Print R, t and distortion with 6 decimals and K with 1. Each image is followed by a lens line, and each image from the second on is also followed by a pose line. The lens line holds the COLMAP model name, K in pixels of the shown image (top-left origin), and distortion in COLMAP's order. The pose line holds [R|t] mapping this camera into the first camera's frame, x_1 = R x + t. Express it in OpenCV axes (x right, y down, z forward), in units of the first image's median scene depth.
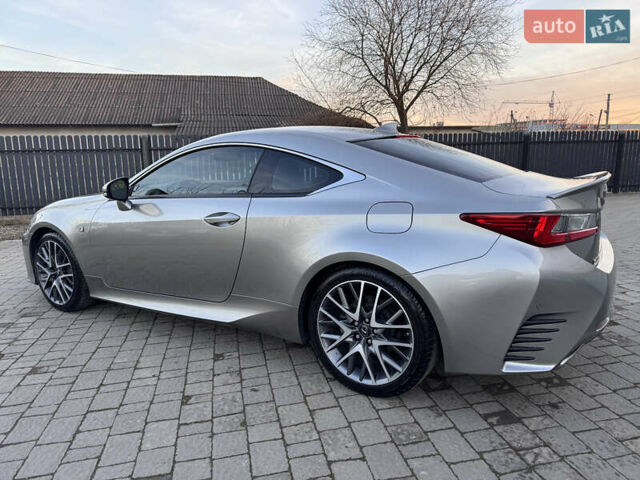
lens RADIAL K [[449.4, 0, 317.9], [0, 449.4, 242.1], [0, 0, 1]] dist [0.055129, -0.069932]
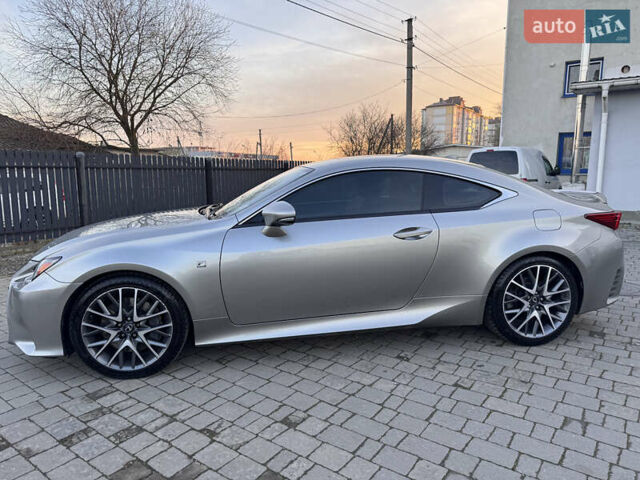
lens RADIAL K [[449.4, 0, 317.9], [0, 449.4, 242.1], [0, 0, 1]] dist [0.055129, -0.069932]
pose [[0.751772, -0.082607, 0.654229, -1.100688], [0.114562, 0.993397, -0.006211, -0.048556], [-0.649396, 0.079619, 0.756271, 0.274786]]
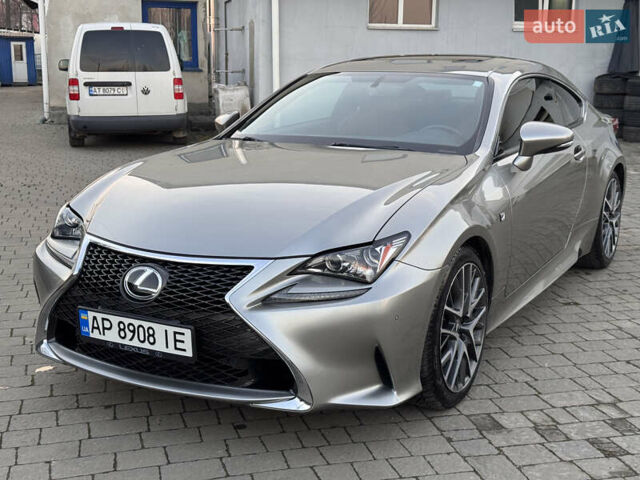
lens RADIAL K [[906.9, 0, 320.0], [0, 906.9, 240.0], [0, 0, 1]] dist [0.151248, -0.103453]
pose [[-0.046073, -0.173317, 0.983788, -2.061702], [0.191813, 0.964973, 0.178986, -0.313982], [-0.980350, 0.196949, -0.011214, 1.529242]]
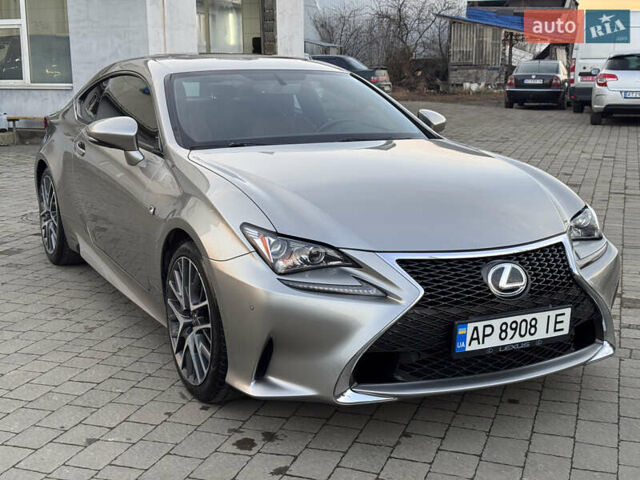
lens RADIAL K [[906.9, 0, 320.0], [0, 906.9, 240.0], [0, 0, 1]] dist [0.151248, -0.103453]
pose [[-0.860276, -0.069041, 0.505133, -1.267100], [0.126176, 0.931134, 0.342153, -0.580872], [-0.493969, 0.358082, -0.792321, 2.814921]]
